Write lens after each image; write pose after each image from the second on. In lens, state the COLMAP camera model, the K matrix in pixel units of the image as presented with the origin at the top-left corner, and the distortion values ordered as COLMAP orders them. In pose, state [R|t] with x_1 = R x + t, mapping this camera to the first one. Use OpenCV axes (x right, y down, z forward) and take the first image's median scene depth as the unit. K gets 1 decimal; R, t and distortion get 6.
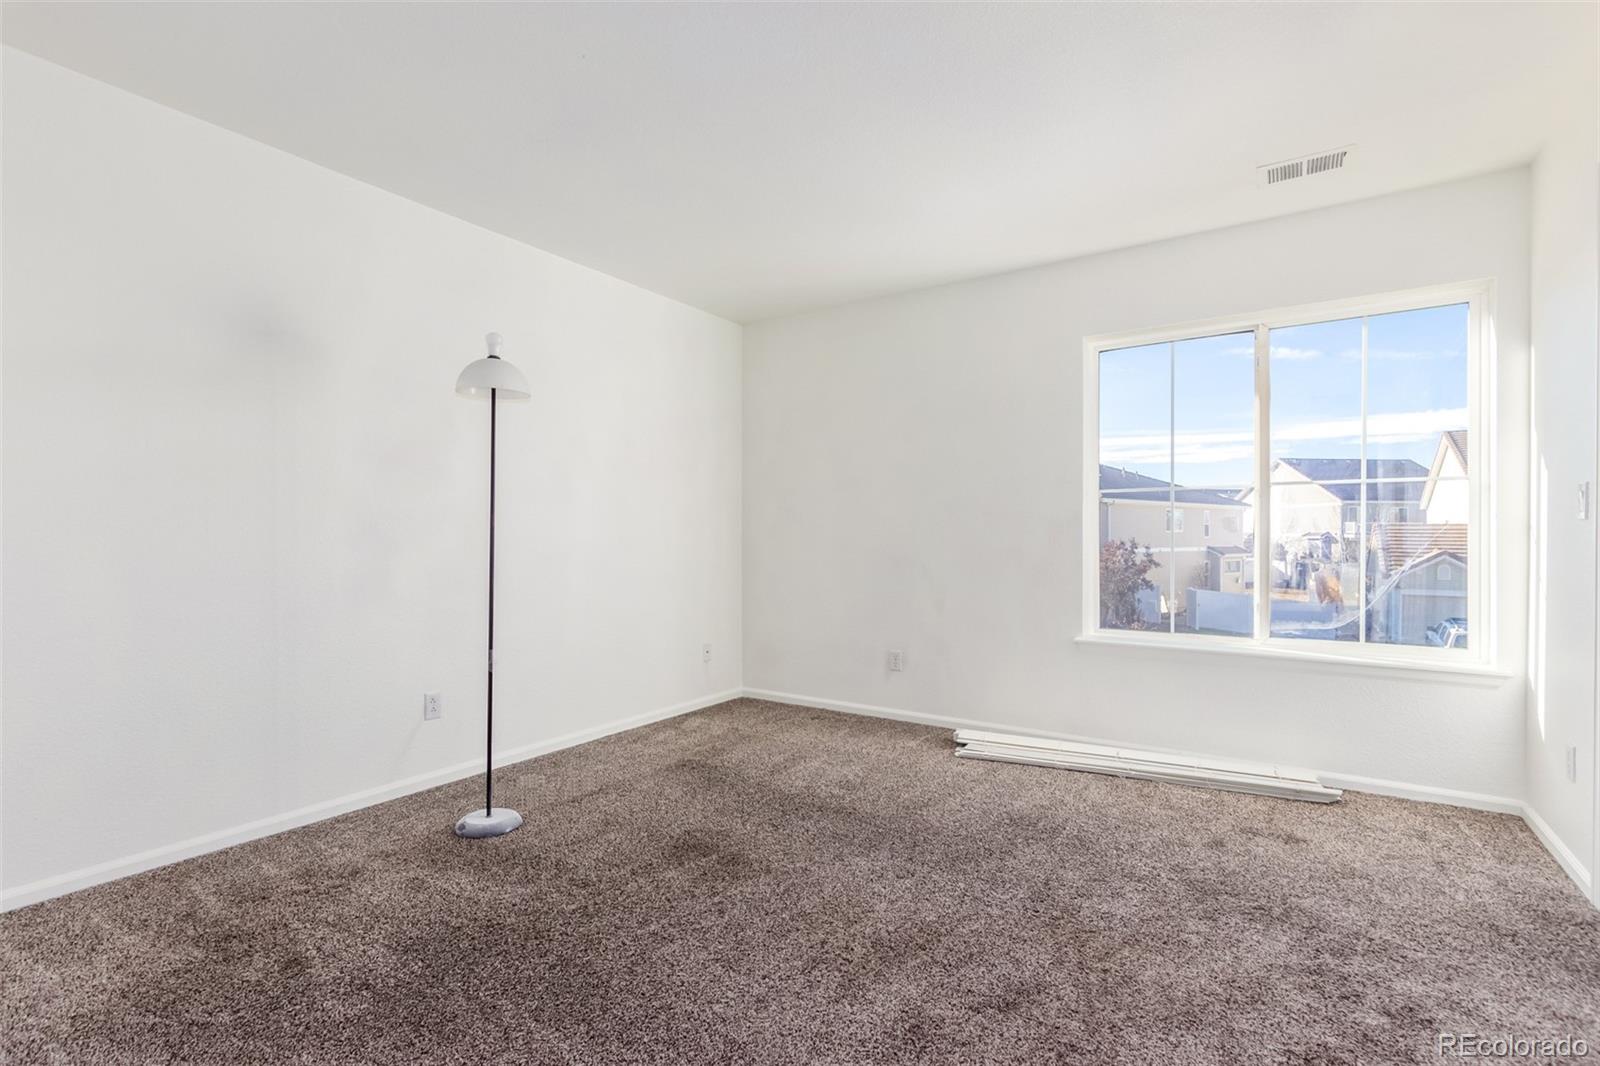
lens RADIAL K [[736.5, 0, 807.1], [0, 736.5, 539.0], [0, 0, 1]] dist [0.015084, -0.007725]
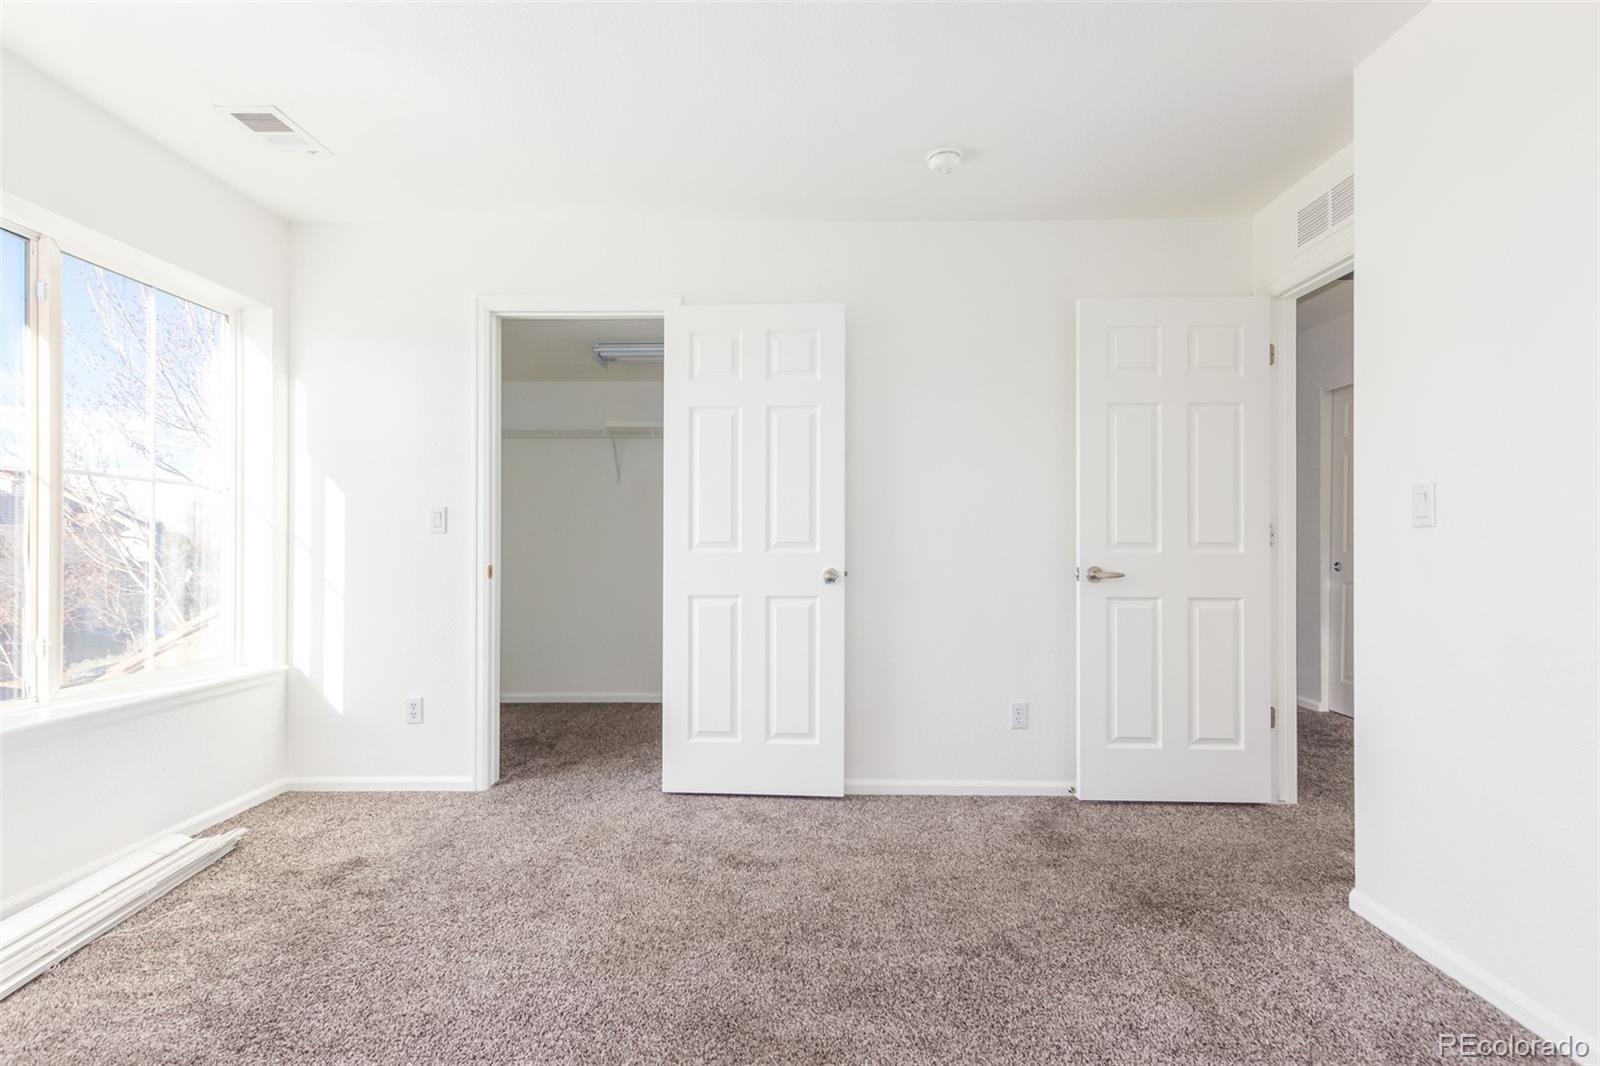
lens RADIAL K [[736.5, 0, 807.1], [0, 736.5, 539.0], [0, 0, 1]] dist [0.015084, -0.007725]
pose [[-0.532601, 0.002447, 0.846363, -0.429324], [0.005387, 0.999985, 0.000499, -0.007450], [-0.846349, 0.004825, -0.532607, 0.949314]]
